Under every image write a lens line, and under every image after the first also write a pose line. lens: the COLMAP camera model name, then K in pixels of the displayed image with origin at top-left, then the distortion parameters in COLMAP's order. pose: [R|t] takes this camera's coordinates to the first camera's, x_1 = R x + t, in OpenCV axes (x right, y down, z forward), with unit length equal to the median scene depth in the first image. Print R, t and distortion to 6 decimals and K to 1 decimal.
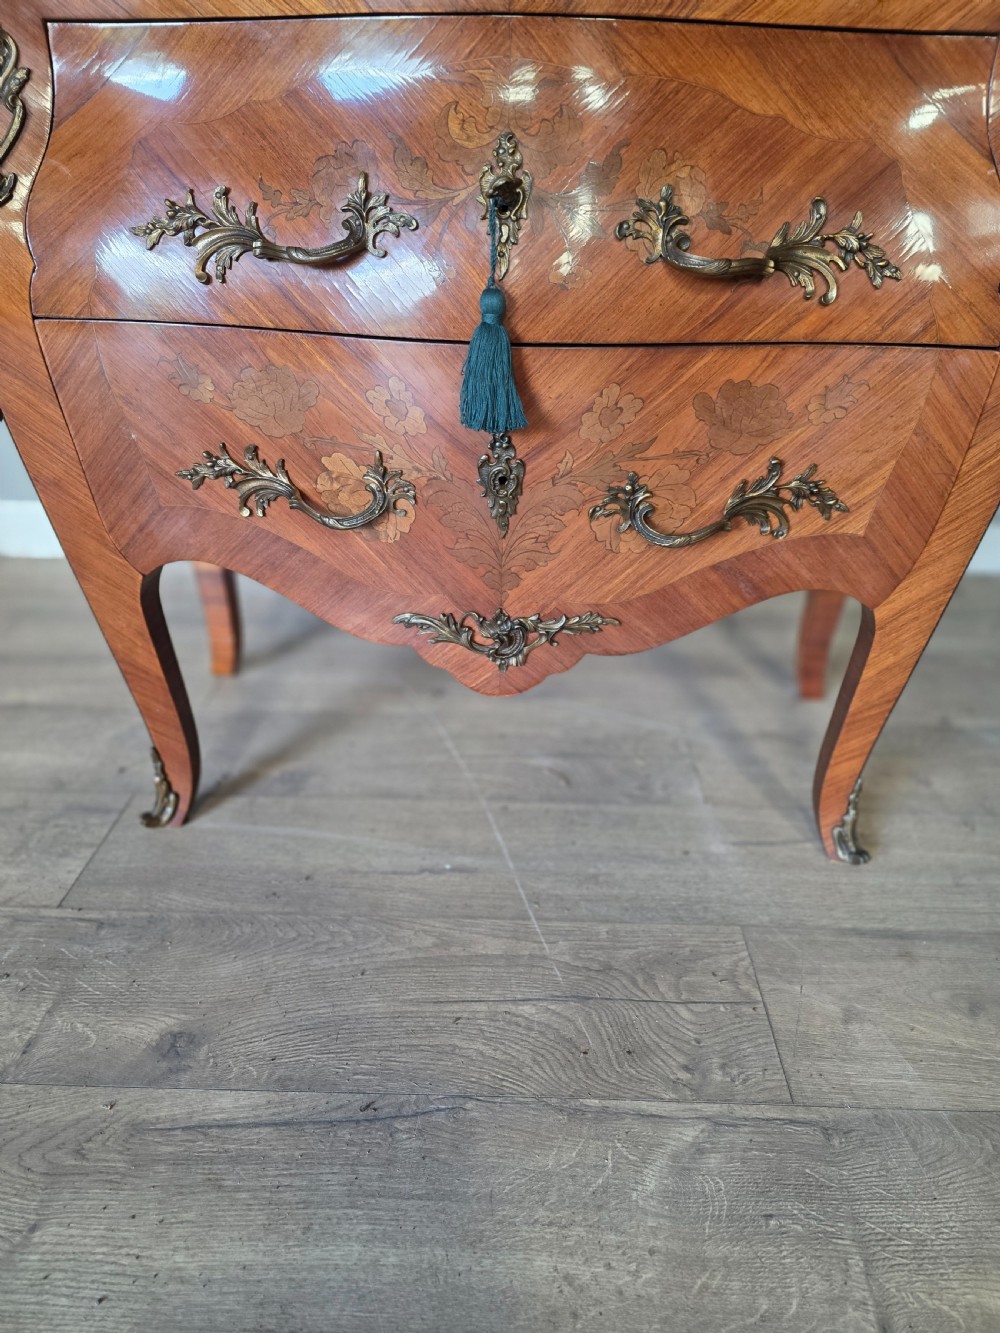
lens RADIAL K [[908.6, 0, 506.8], [0, 908.6, 665.9], [0, 0, 1]] dist [0.062960, -0.069915]
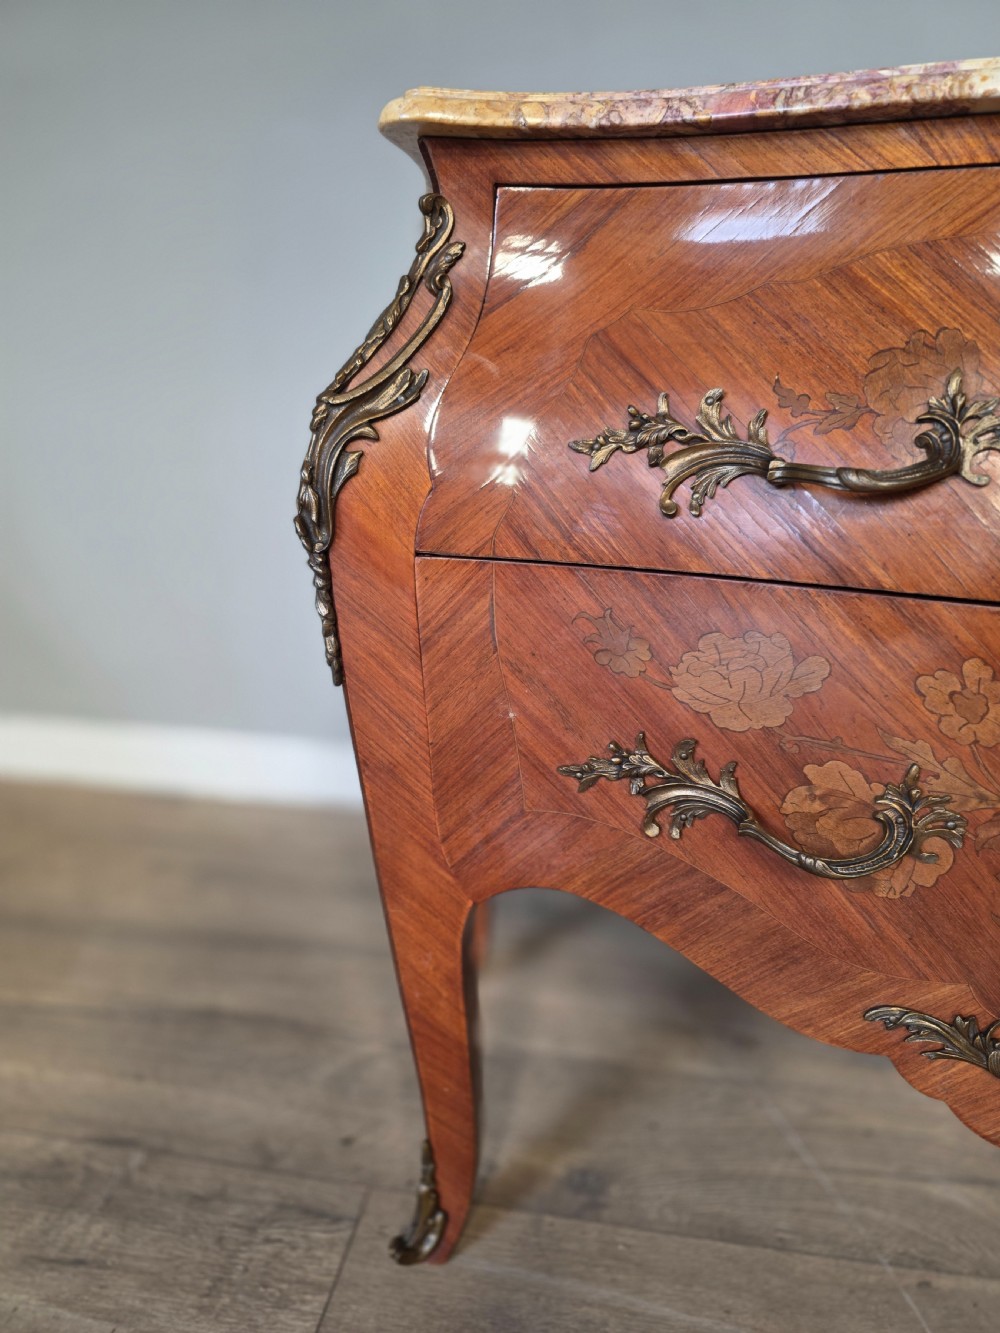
lens RADIAL K [[908.6, 0, 501.9], [0, 908.6, 663.7], [0, 0, 1]] dist [0.062960, -0.069915]
pose [[0.992074, 0.053683, -0.113608, -0.358697], [-0.079998, 0.967072, -0.241604, -0.125572], [0.096897, 0.248777, 0.963702, 0.335639]]
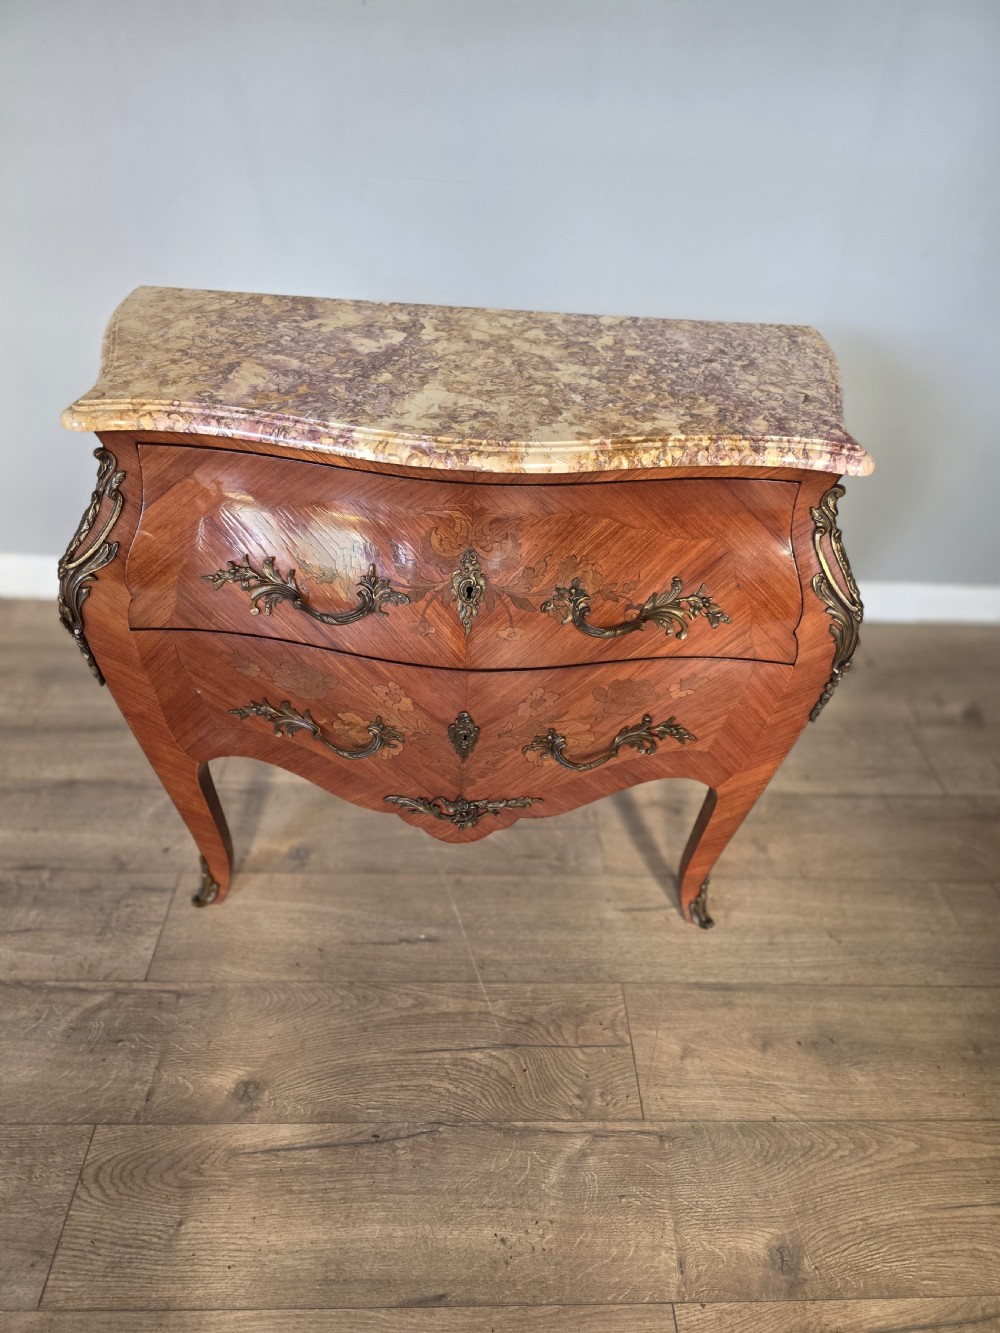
lens RADIAL K [[908.6, 0, 500.3], [0, 908.6, 665.7], [0, 0, 1]] dist [0.062960, -0.069915]
pose [[0.997916, -0.000313, 0.064529, -0.040343], [-0.010533, 0.985787, 0.167669, -0.559908], [-0.063664, -0.167999, 0.983729, -0.420663]]
